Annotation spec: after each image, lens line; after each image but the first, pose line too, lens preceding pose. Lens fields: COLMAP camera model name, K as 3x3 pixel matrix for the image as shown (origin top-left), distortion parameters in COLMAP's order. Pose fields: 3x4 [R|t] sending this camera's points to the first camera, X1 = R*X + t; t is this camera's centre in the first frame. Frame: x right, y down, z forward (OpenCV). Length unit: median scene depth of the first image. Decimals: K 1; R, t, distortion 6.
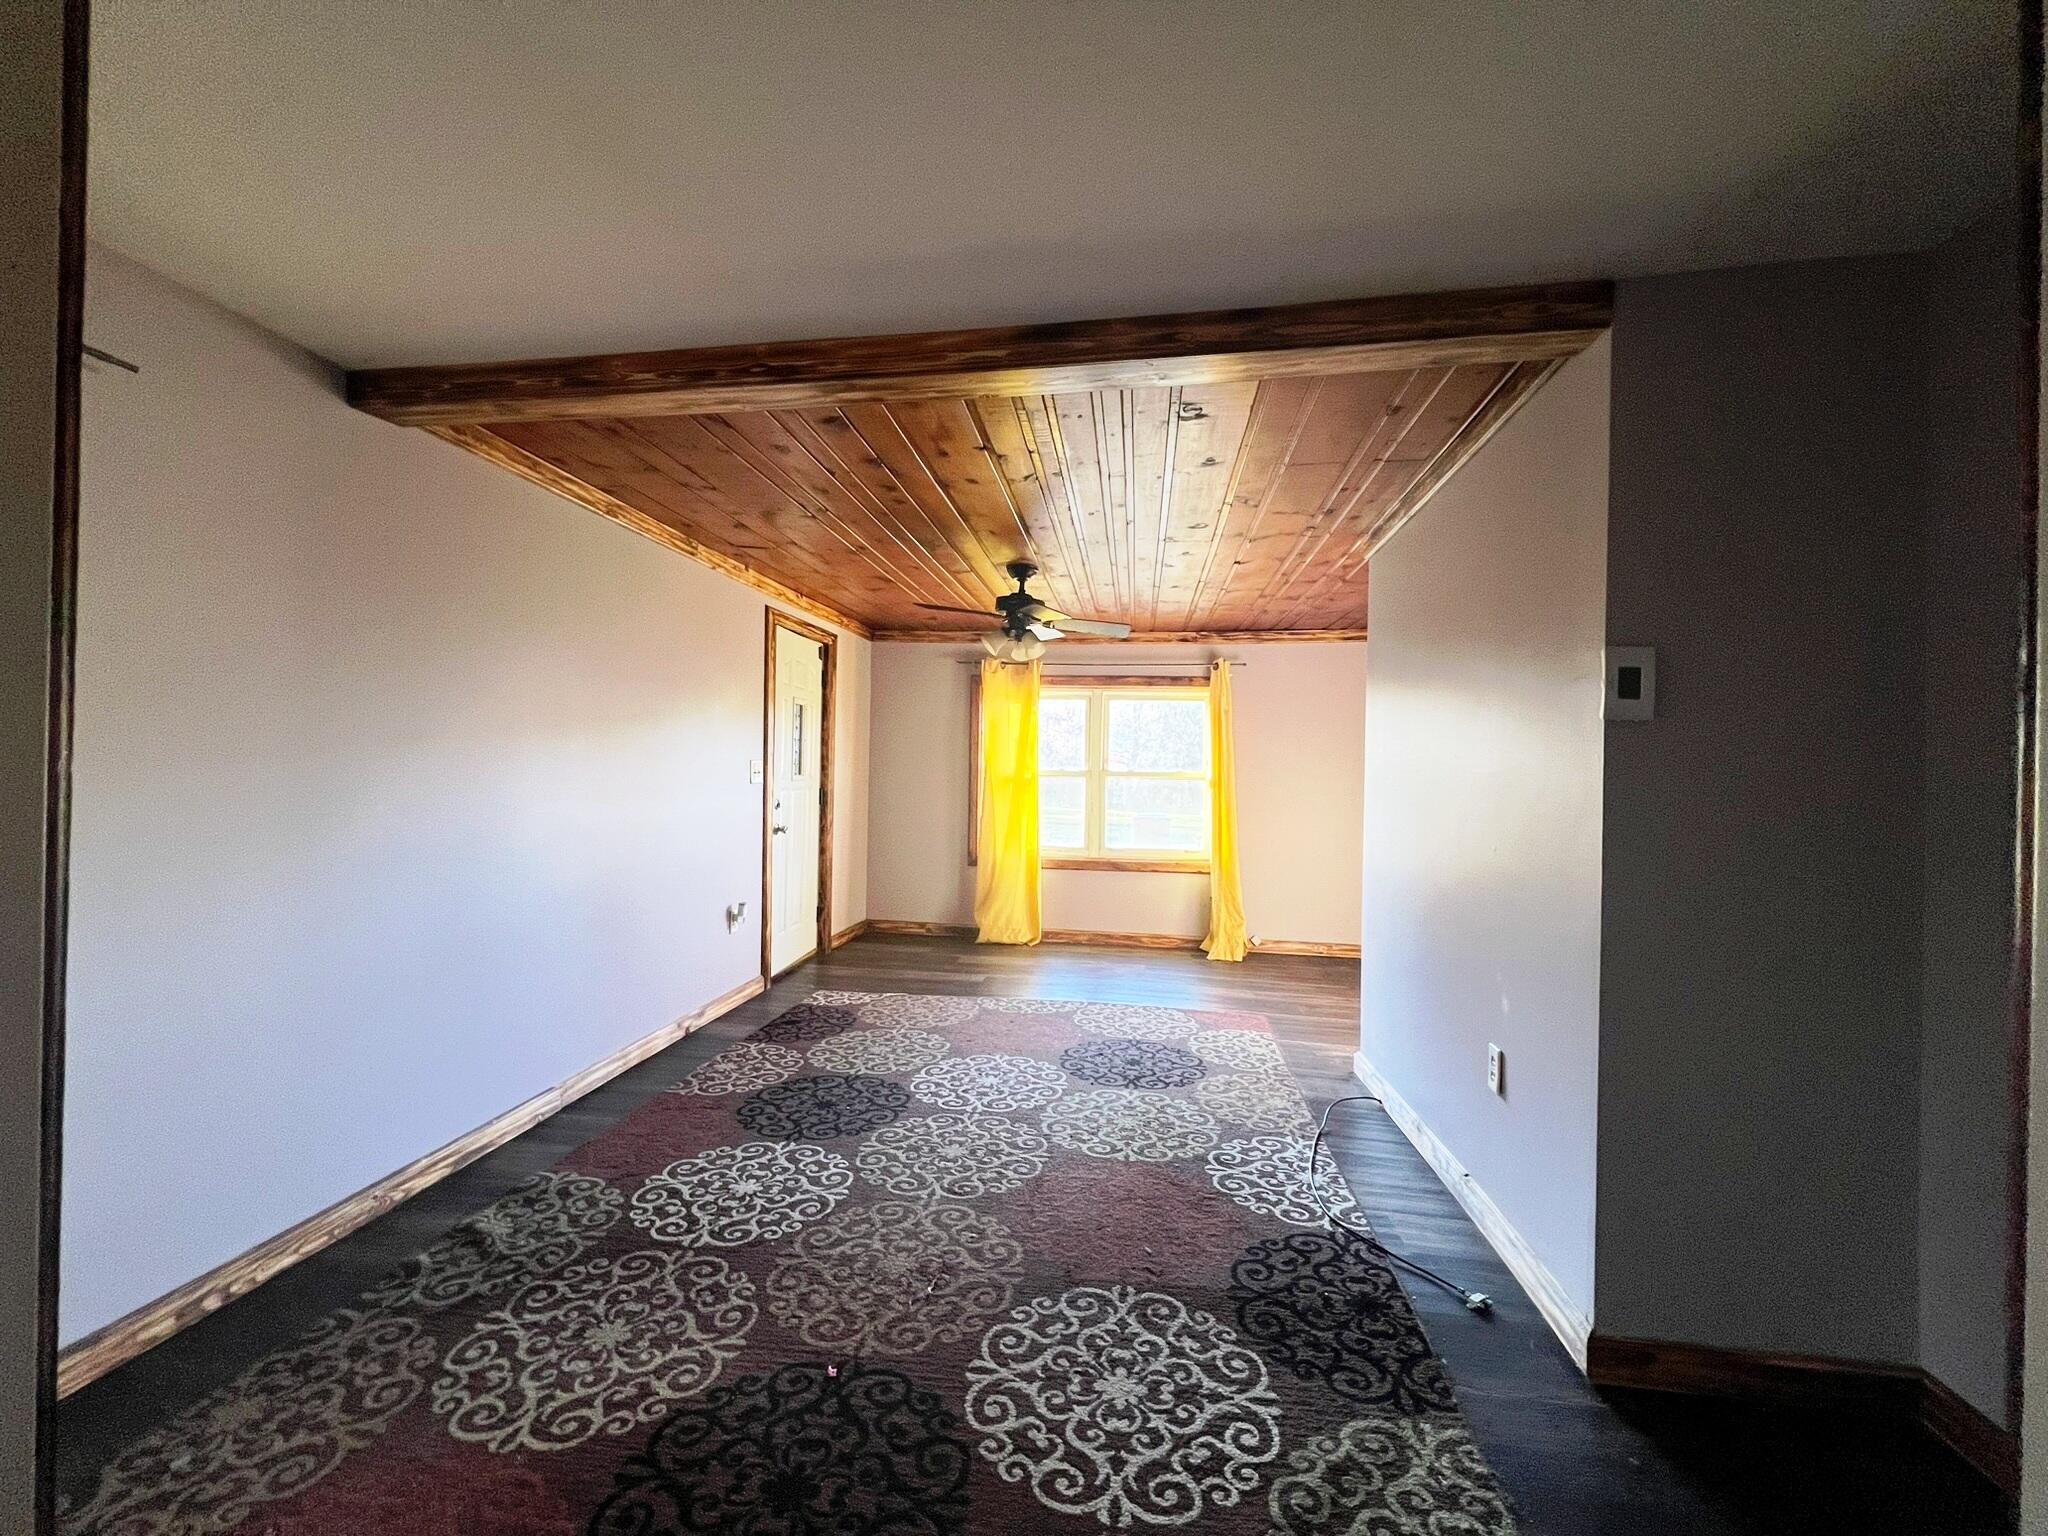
lens RADIAL K [[818.4, 0, 1022.7], [0, 818.4, 767.9], [0, 0, 1]] dist [0.000639, 0.000033]
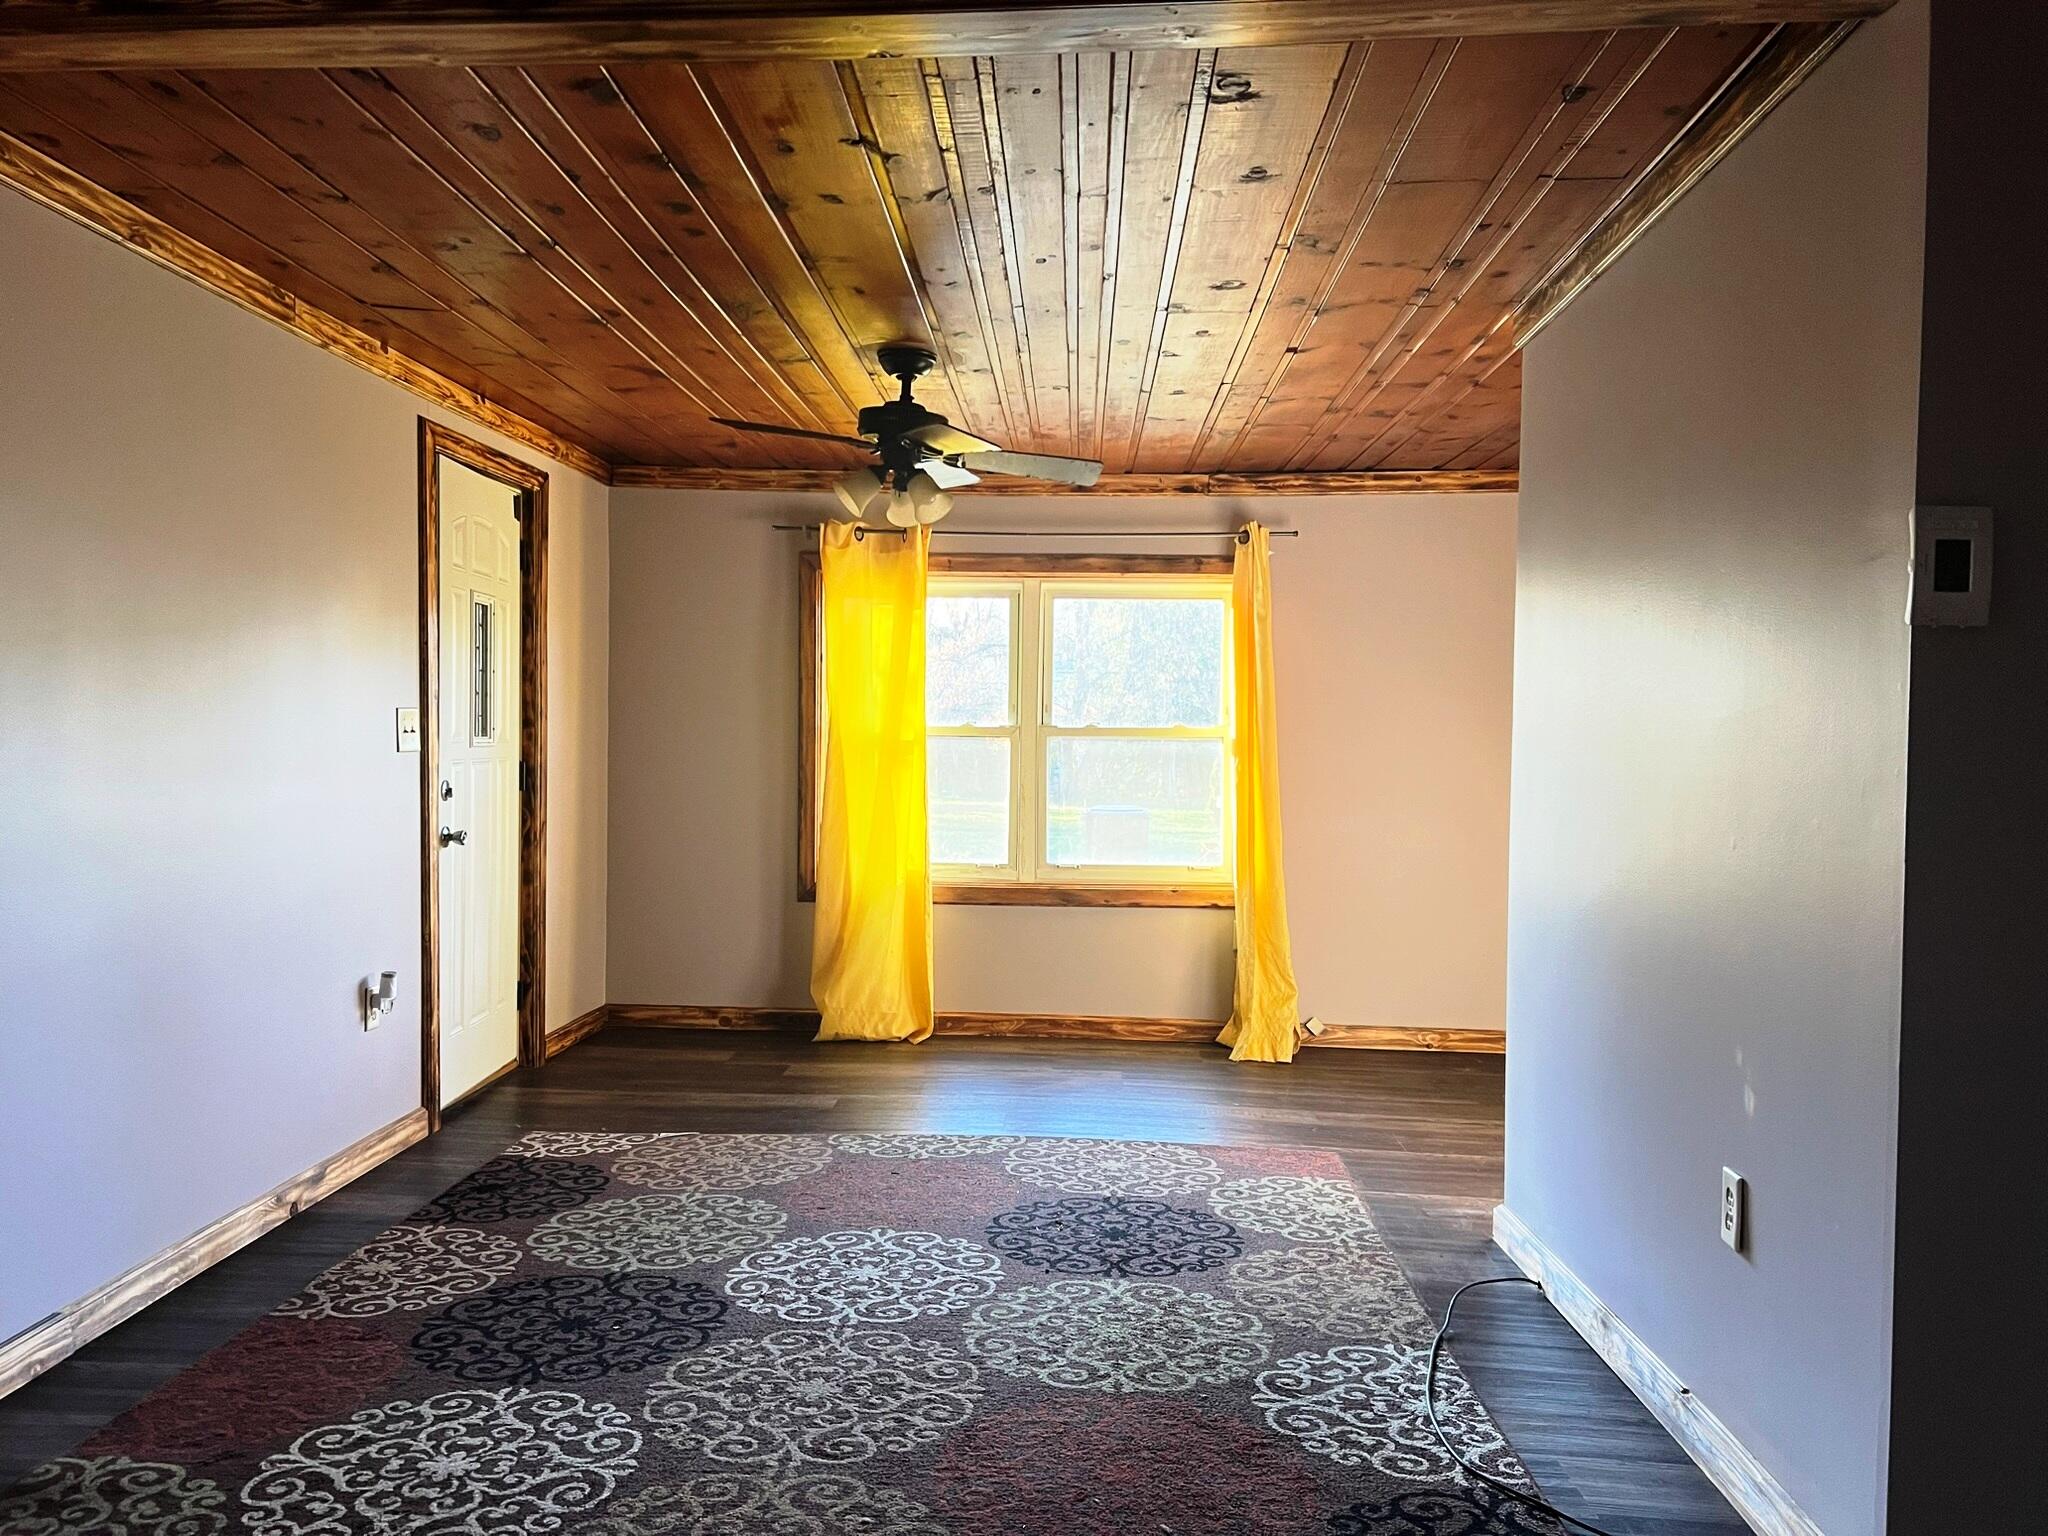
lens RADIAL K [[1535.8, 0, 990.2], [0, 1535.8, 775.3], [0, 0, 1]] dist [0.066001, -0.069751]
pose [[0.996724, -0.008529, 0.080430, -0.043789], [0.005971, 0.999470, 0.031998, 0.006957], [-0.080660, -0.031413, 0.996247, -0.067429]]
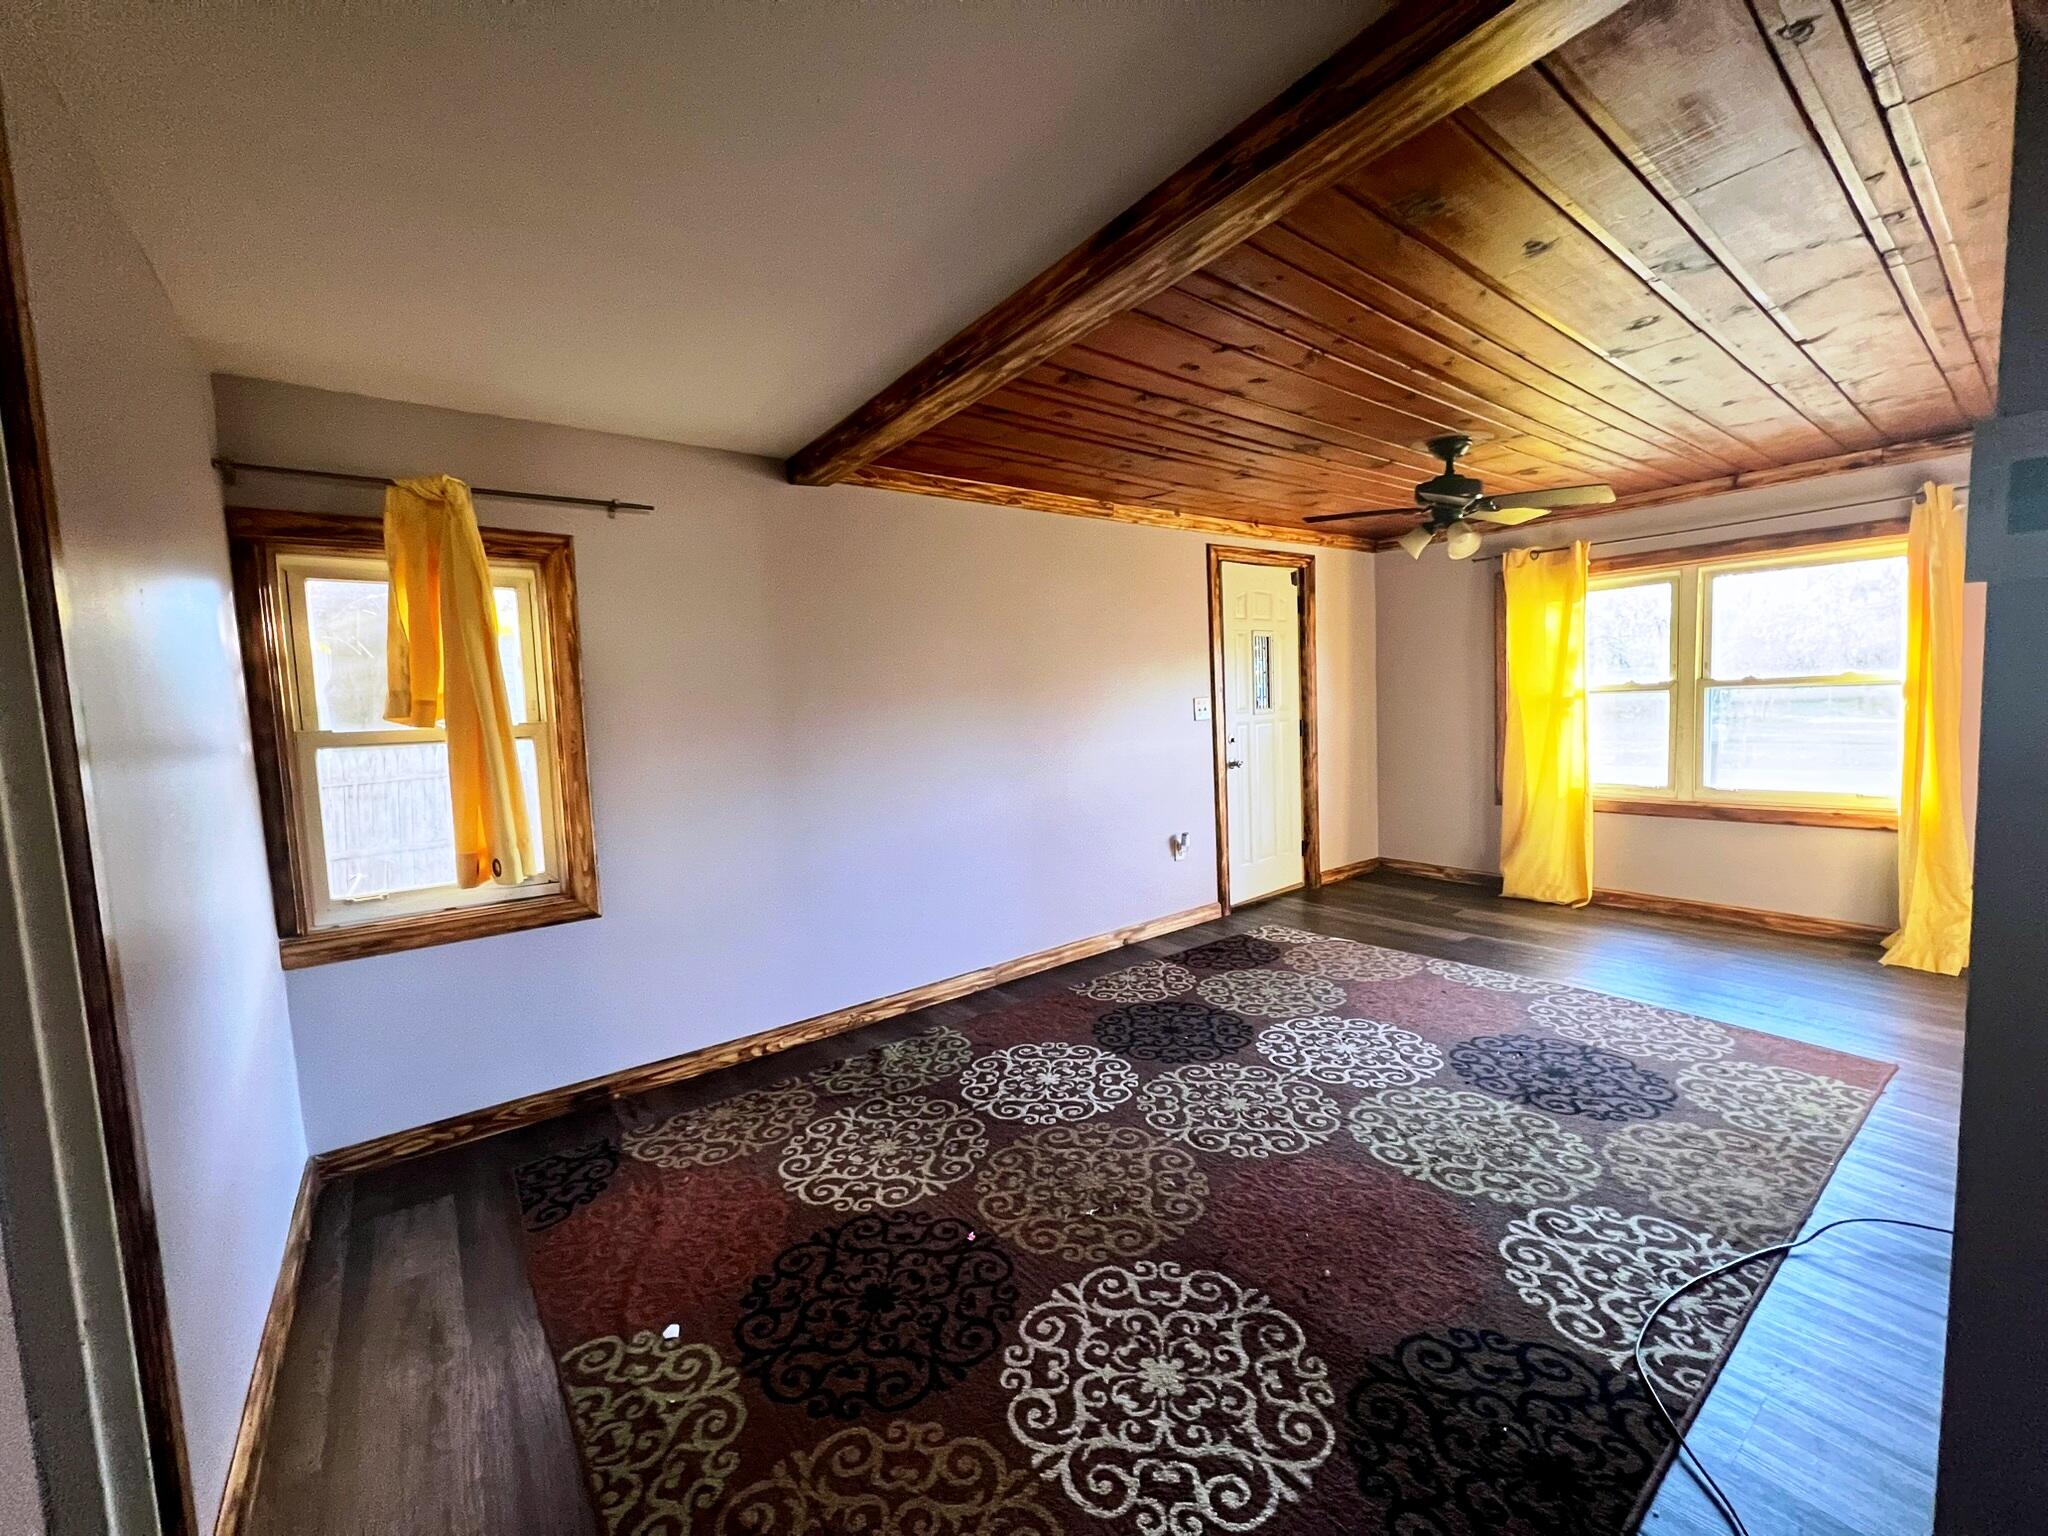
lens RADIAL K [[818.4, 0, 1032.6], [0, 818.4, 764.4], [0, 0, 1]] dist [0.000639, 0.000033]
pose [[0.711848, 0.004112, -0.702321, 0.399577], [0.059667, 0.996014, 0.066308, -0.010700], [0.699794, -0.089107, 0.708765, 0.170452]]
